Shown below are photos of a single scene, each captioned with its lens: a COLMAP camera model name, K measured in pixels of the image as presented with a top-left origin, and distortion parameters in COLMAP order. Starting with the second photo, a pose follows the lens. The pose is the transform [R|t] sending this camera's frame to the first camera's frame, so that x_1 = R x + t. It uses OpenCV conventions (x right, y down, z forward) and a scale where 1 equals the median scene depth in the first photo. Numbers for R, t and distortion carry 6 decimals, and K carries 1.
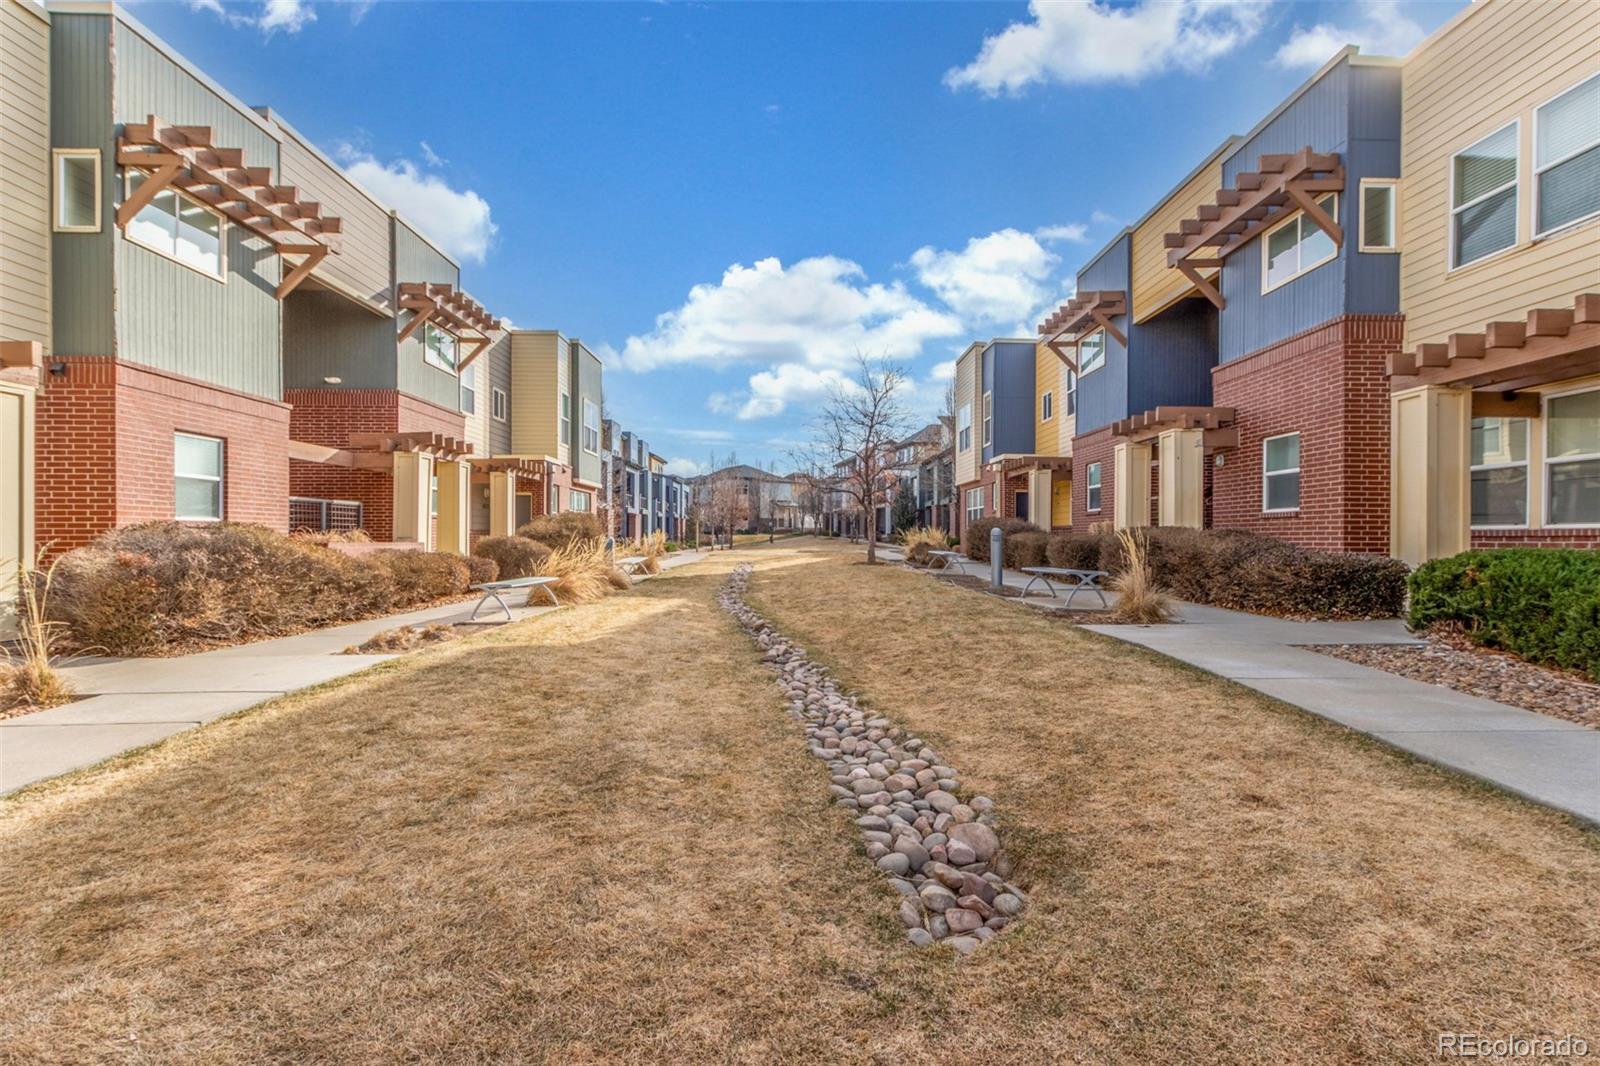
lens RADIAL K [[732.7, 0, 797.9], [0, 732.7, 525.6], [0, 0, 1]] dist [0.007495, -0.000387]
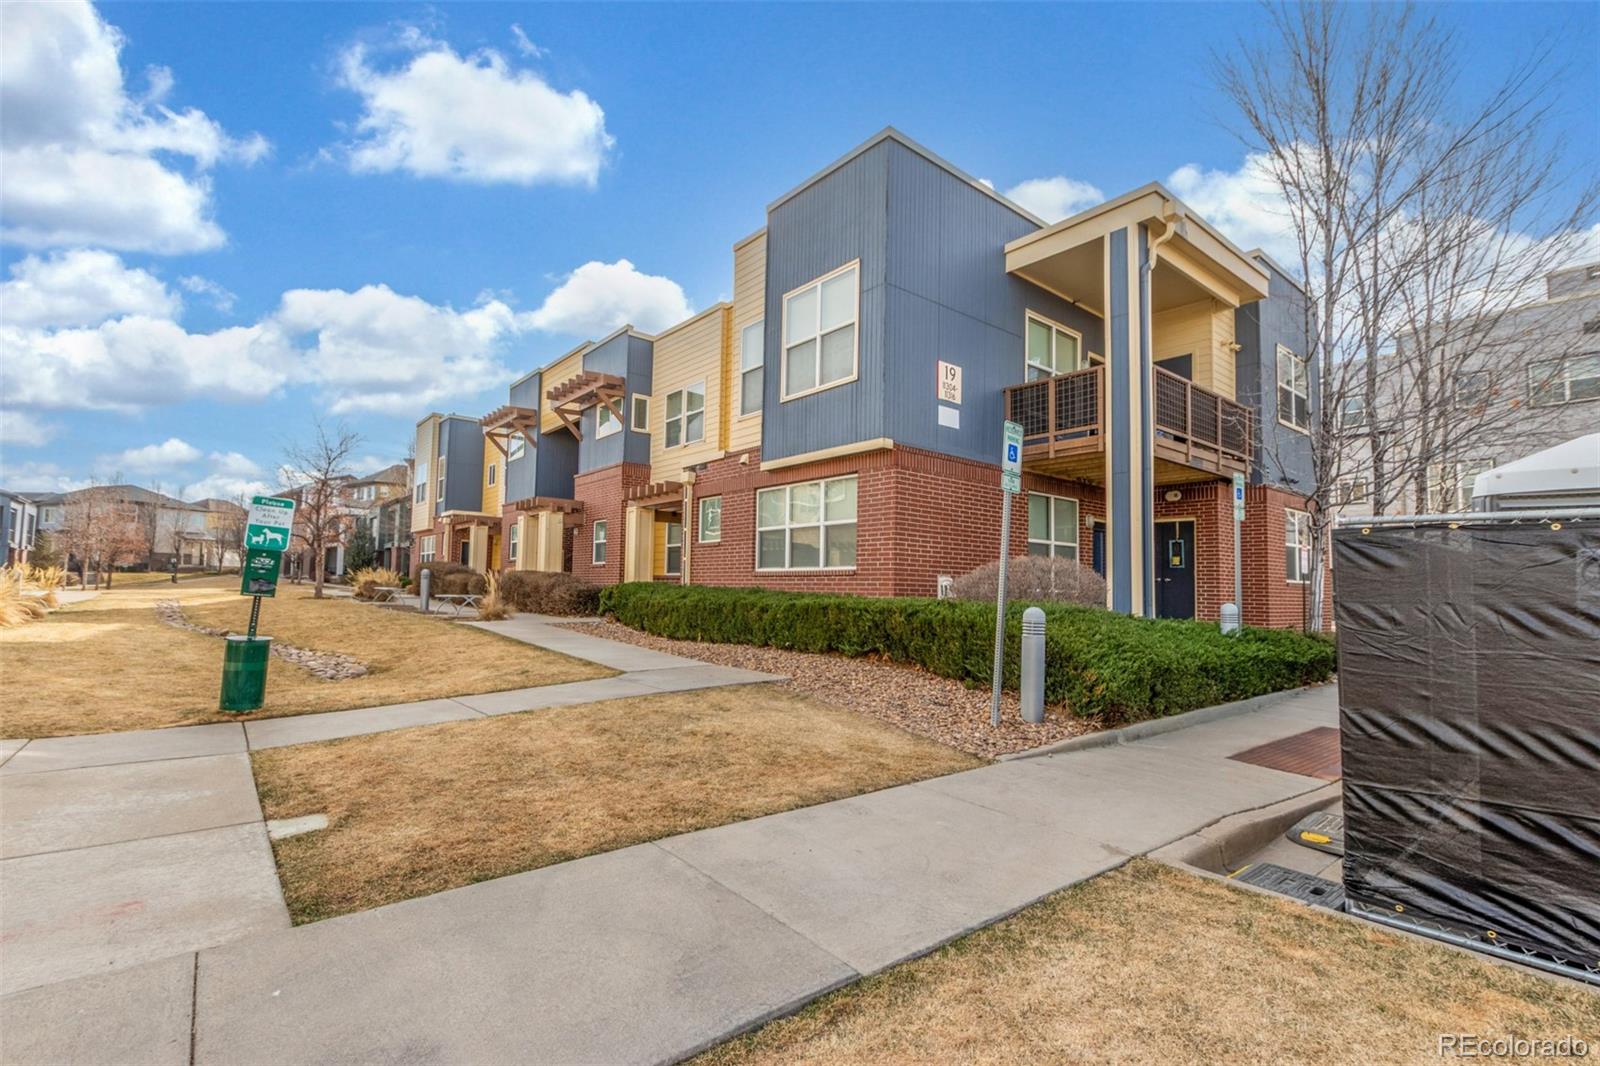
lens RADIAL K [[732.7, 0, 799.7], [0, 732.7, 538.0], [0, 0, 1]] dist [0.007495, -0.000387]
pose [[0.777143, 0.052873, 0.627099, -0.038796], [-0.024288, 0.998242, -0.054066, 0.001438], [-0.628855, 0.026786, 0.777061, -0.349491]]
